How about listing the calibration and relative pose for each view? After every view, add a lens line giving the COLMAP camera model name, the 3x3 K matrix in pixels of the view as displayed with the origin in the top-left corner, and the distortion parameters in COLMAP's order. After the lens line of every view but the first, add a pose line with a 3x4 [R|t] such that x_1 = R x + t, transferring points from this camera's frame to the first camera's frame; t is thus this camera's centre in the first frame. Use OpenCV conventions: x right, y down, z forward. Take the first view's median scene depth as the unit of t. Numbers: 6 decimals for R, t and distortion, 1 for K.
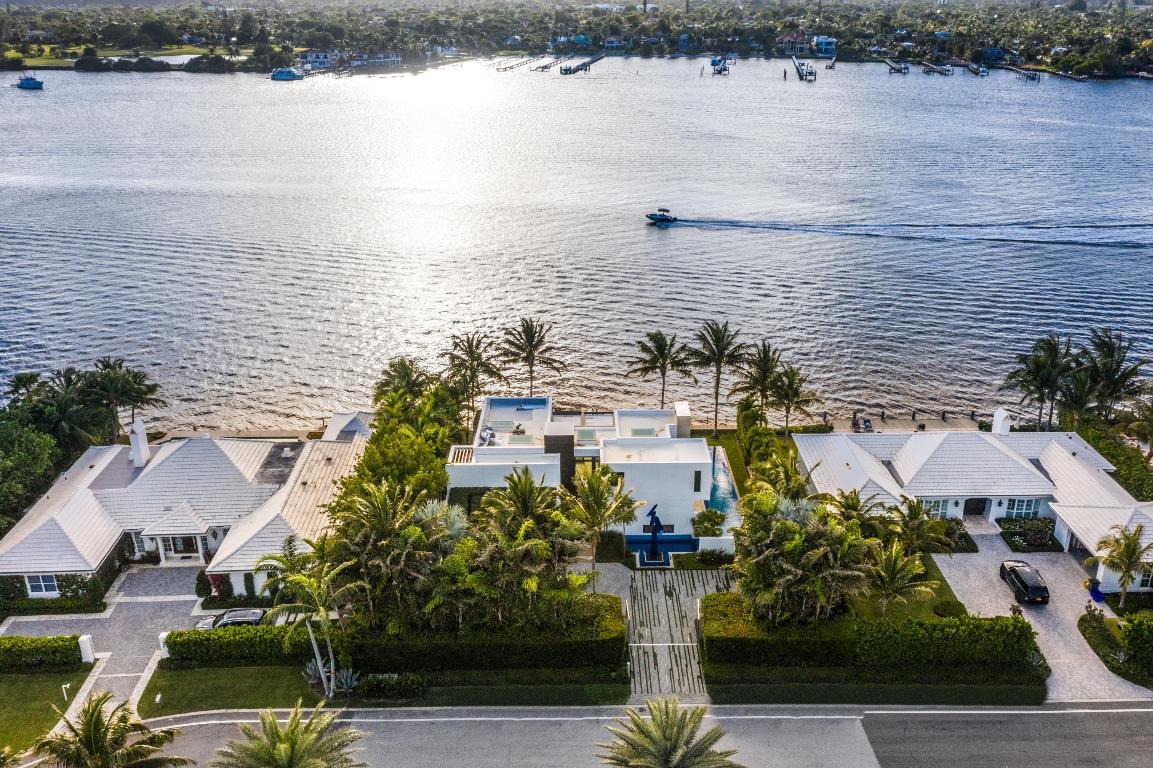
lens RADIAL K [[1034.3, 0, 576.5], [0, 1034.3, 384.0], [0, 0, 1]] dist [0.000331, 0.001524]
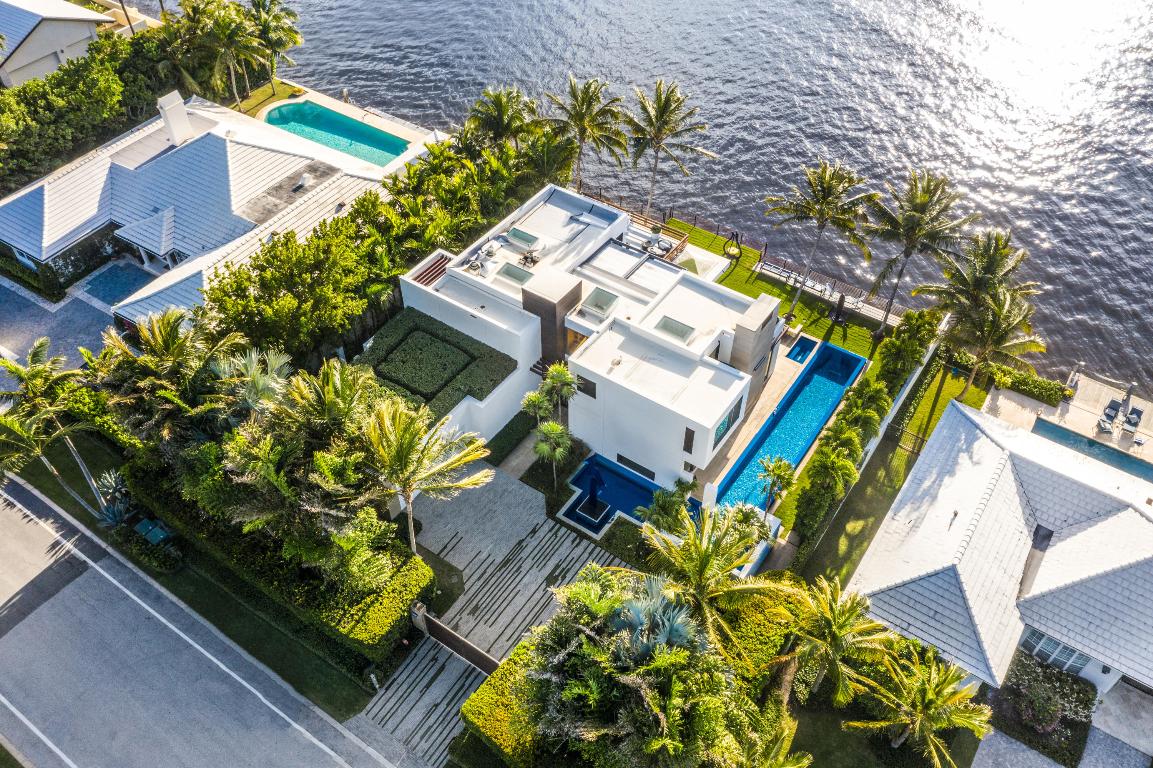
lens RADIAL K [[905.2, 0, 576.5], [0, 905.2, 384.0], [0, 0, 1]] dist [-0.003838, -0.003712]
pose [[0.815834, 0.418543, -0.399045, 0.283884], [-0.212772, 0.858897, 0.465859, -0.196266], [0.537720, -0.295158, 0.789771, 0.543265]]
